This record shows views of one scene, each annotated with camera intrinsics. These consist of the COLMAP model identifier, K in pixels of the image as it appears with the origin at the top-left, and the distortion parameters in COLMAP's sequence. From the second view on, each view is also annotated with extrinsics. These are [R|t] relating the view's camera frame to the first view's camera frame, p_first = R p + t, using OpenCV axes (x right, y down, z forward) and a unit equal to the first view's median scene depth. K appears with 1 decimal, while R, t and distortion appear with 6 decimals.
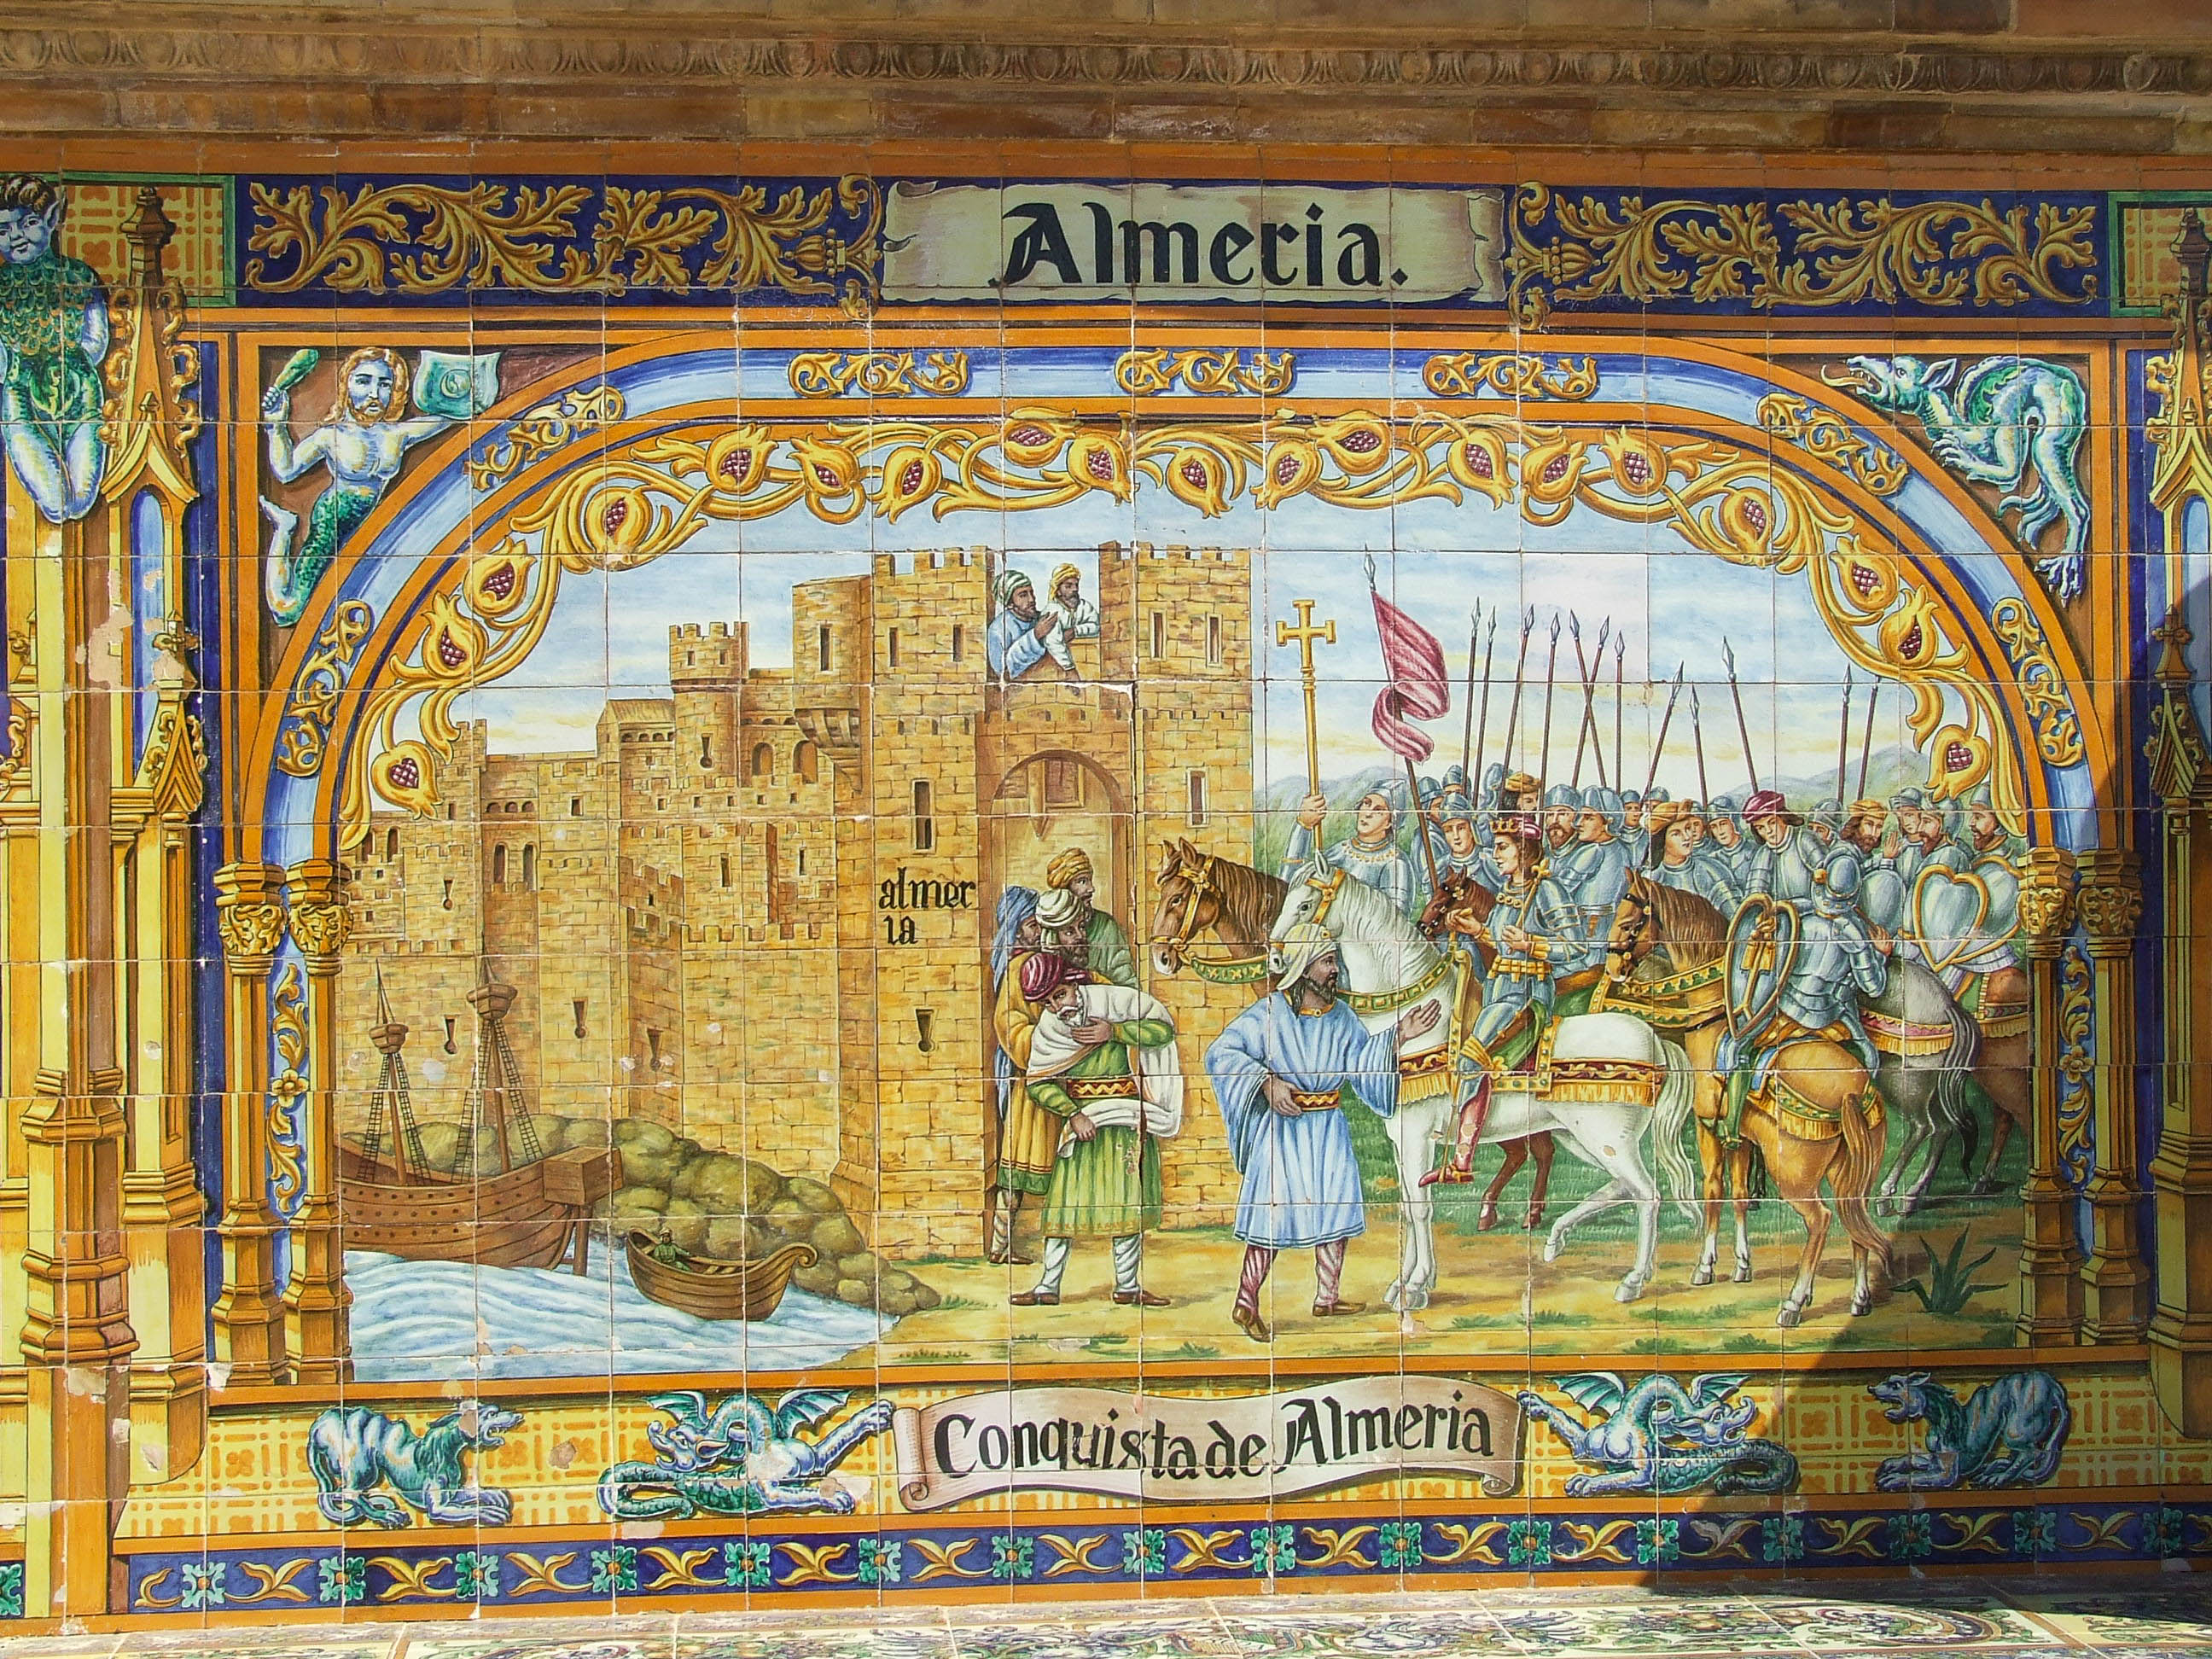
lens RADIAL K [[3816.3, 0, 1105.9], [0, 3816.3, 829.3], [0, 0, 1]] dist [0.009288, 0.000000]
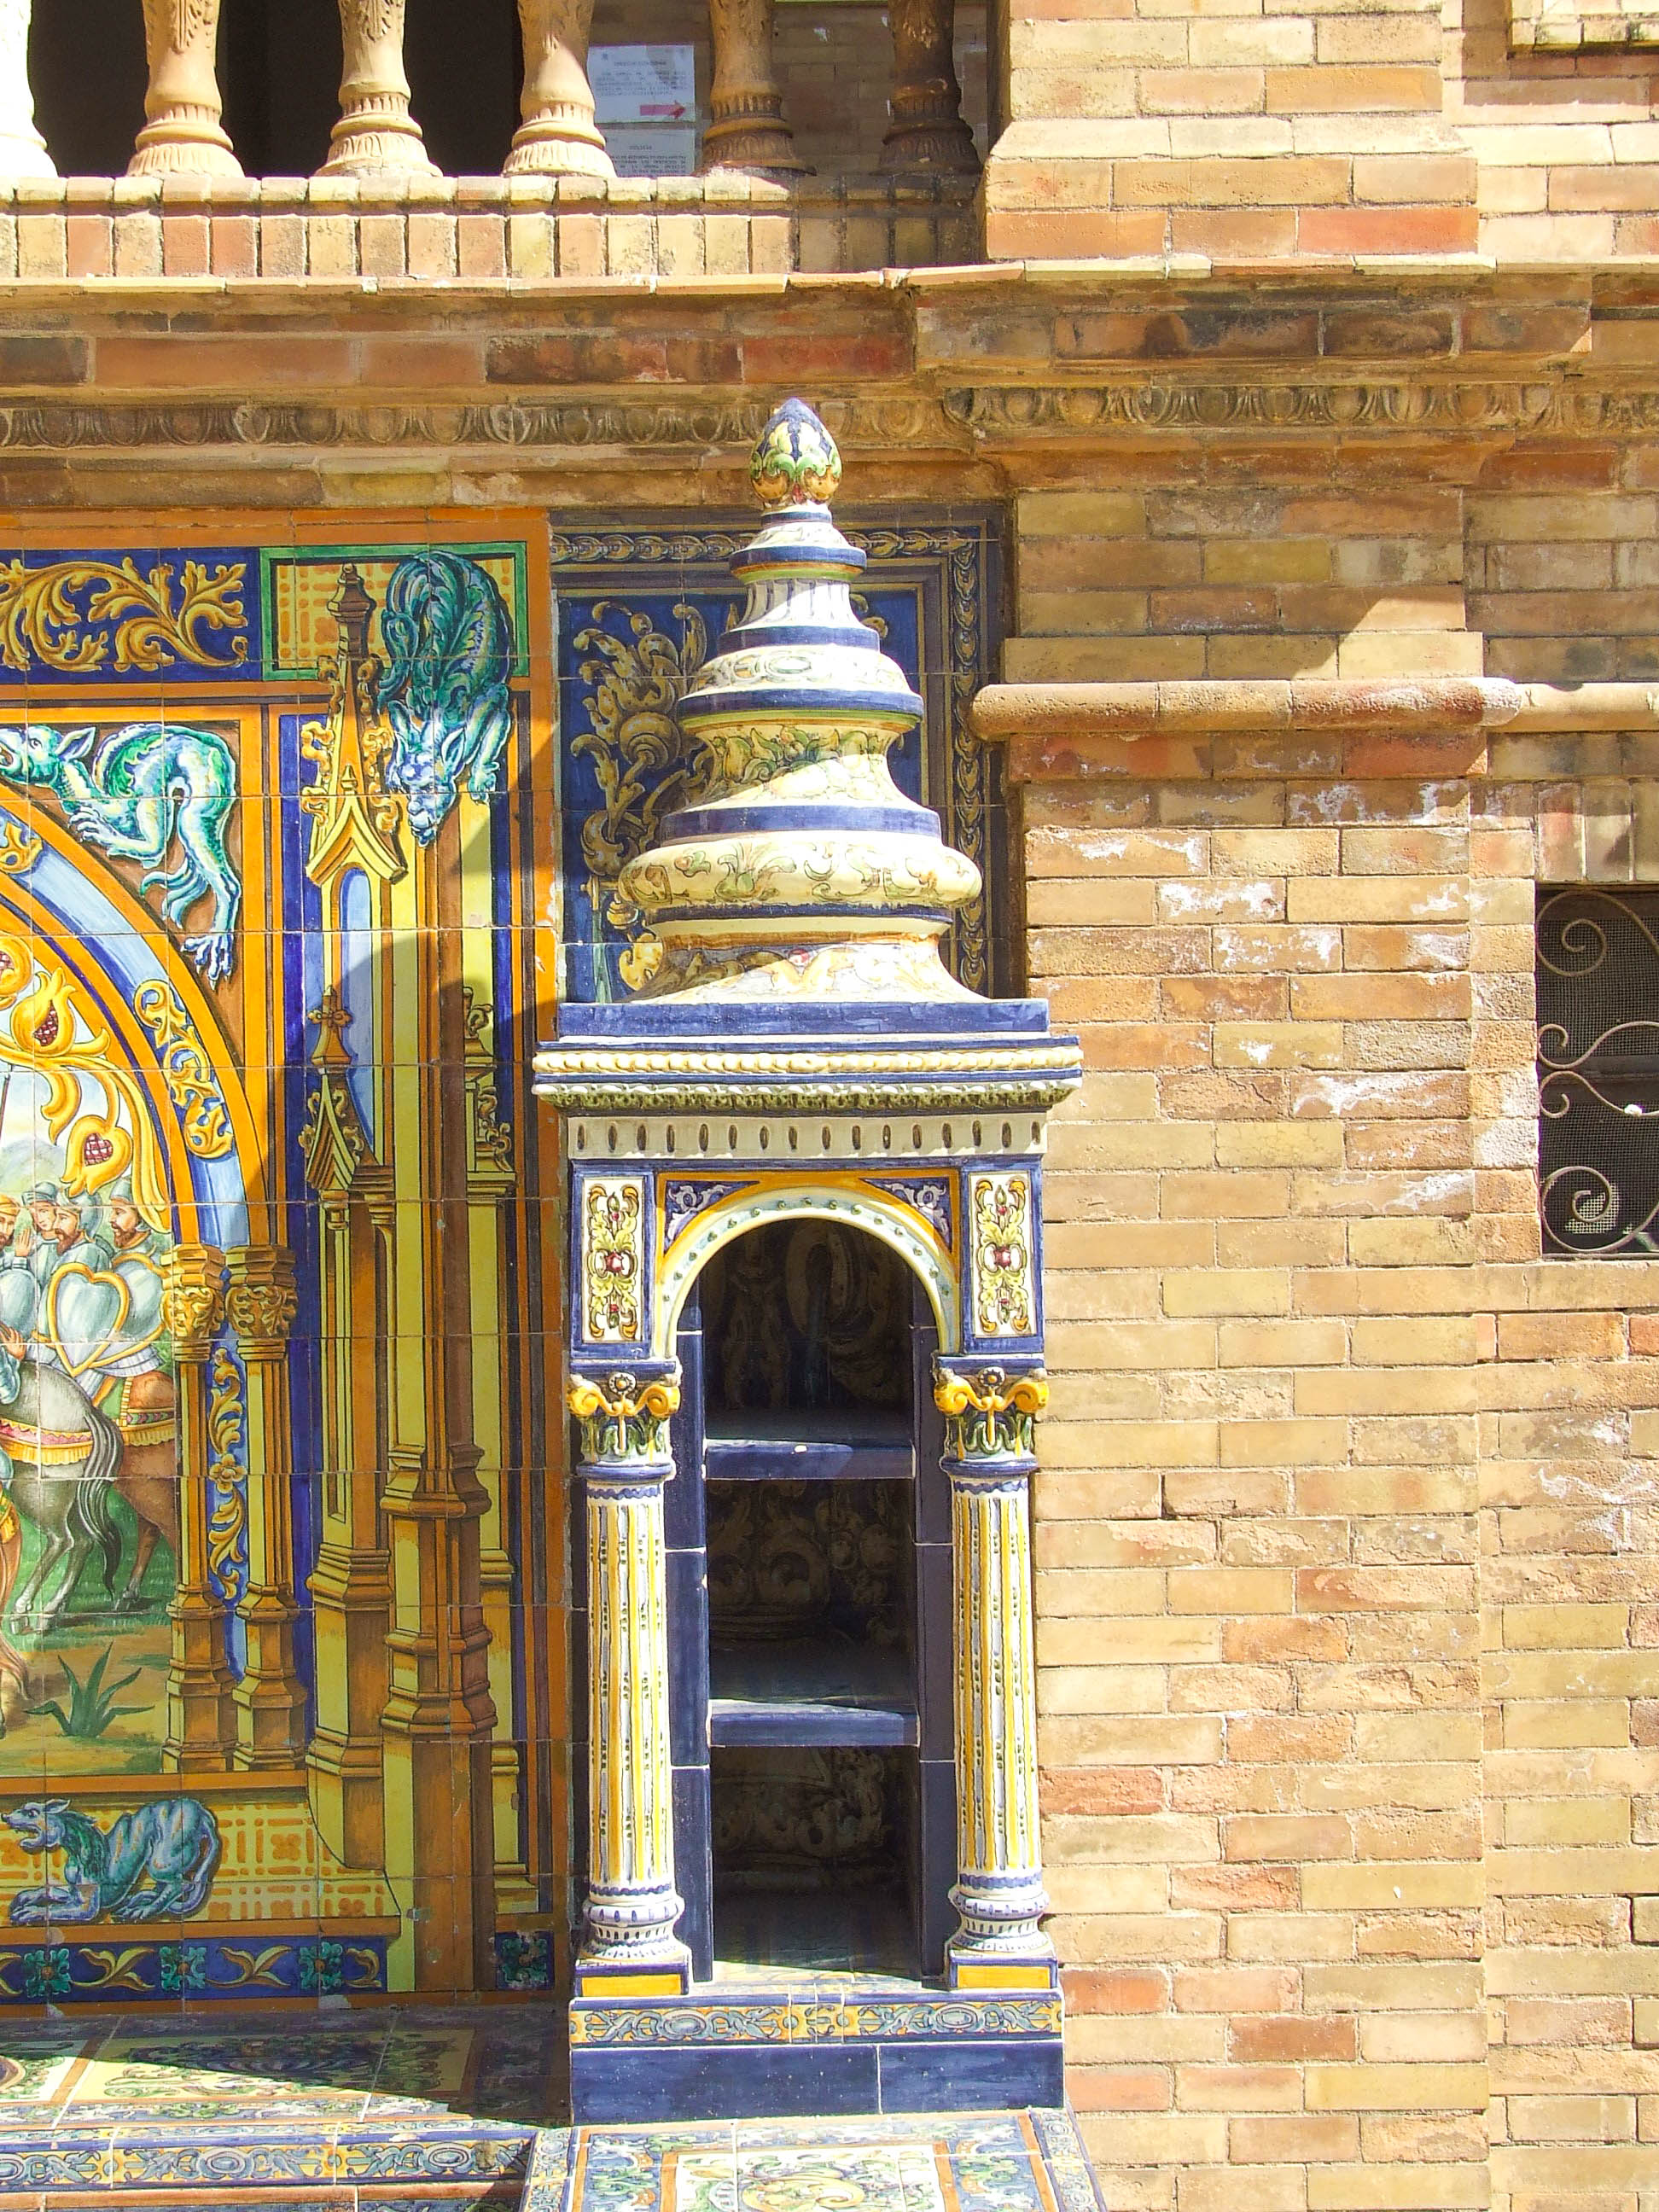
lens RADIAL K [[3816.3, 0, 829.6], [0, 3816.3, 1106.0], [0, 0, 1]] dist [0.009288, 0.000000]
pose [[0.997978, -0.006412, -0.063231, 0.463515], [0.006770, 0.999962, 0.005451, -0.033524], [0.063194, -0.005868, 0.997984, 0.067864]]
